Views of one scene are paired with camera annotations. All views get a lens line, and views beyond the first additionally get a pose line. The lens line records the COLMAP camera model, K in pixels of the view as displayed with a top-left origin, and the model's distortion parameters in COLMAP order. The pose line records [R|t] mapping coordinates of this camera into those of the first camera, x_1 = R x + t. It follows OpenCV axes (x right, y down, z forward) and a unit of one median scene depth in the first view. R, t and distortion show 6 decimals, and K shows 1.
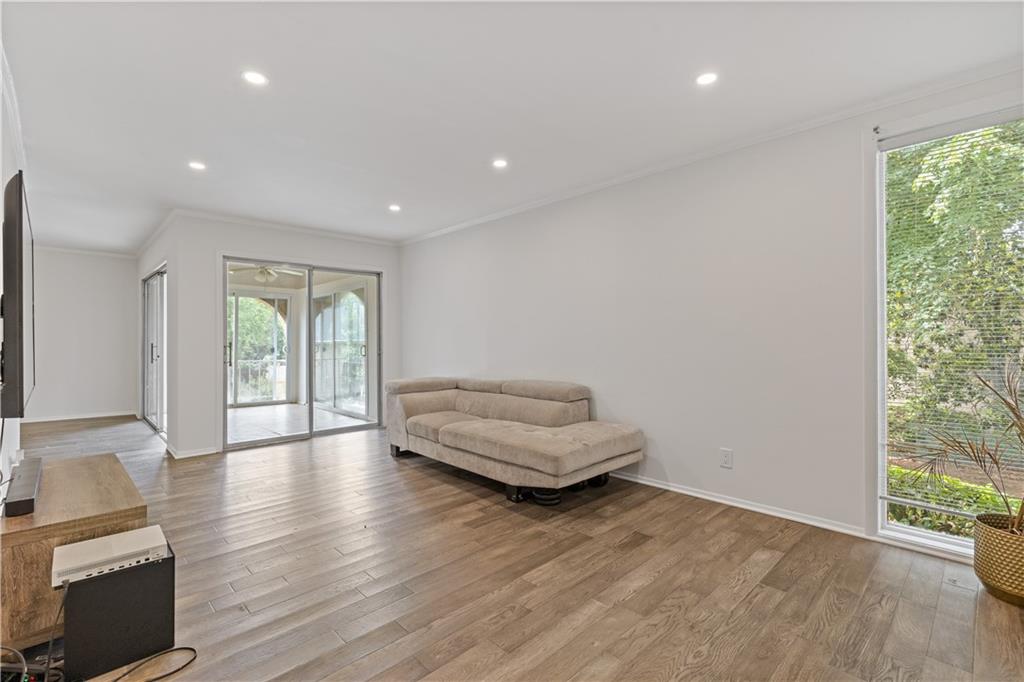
lens RADIAL K [[459.3, 0, 515.6], [0, 459.3, 335.4], [0, 0, 1]] dist [0.002056, -0.000132]
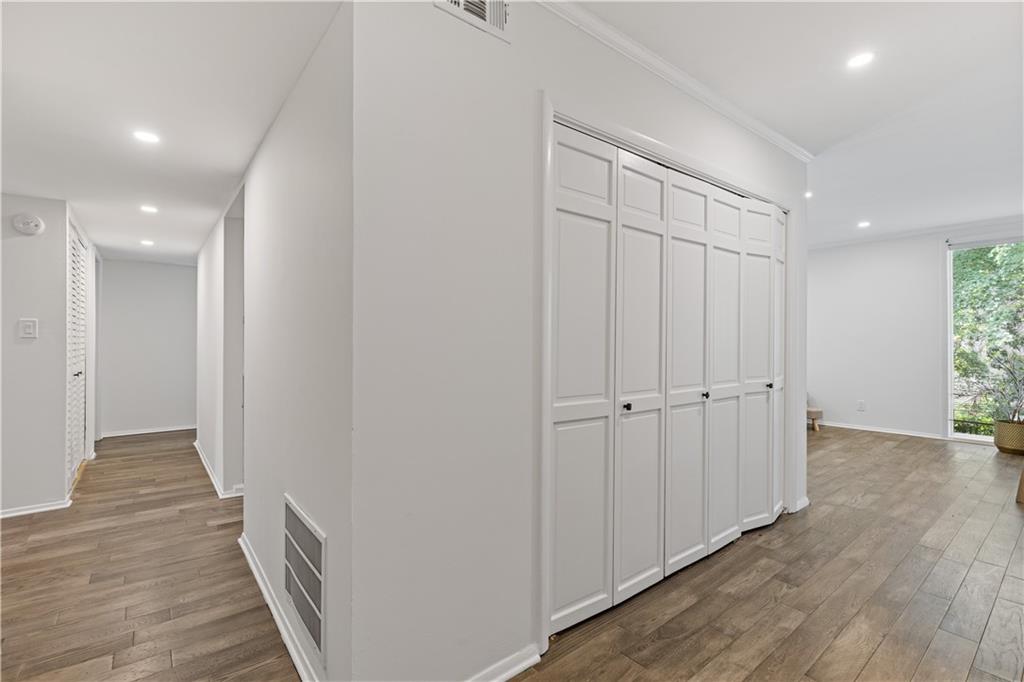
lens RADIAL K [[459.3, 0, 515.6], [0, 459.3, 335.4], [0, 0, 1]] dist [0.002056, -0.000132]
pose [[0.995589, 0.009025, -0.093390, -0.170890], [-0.008315, 0.999934, 0.007984, -0.008241], [0.093456, -0.007172, 0.995598, -0.220629]]
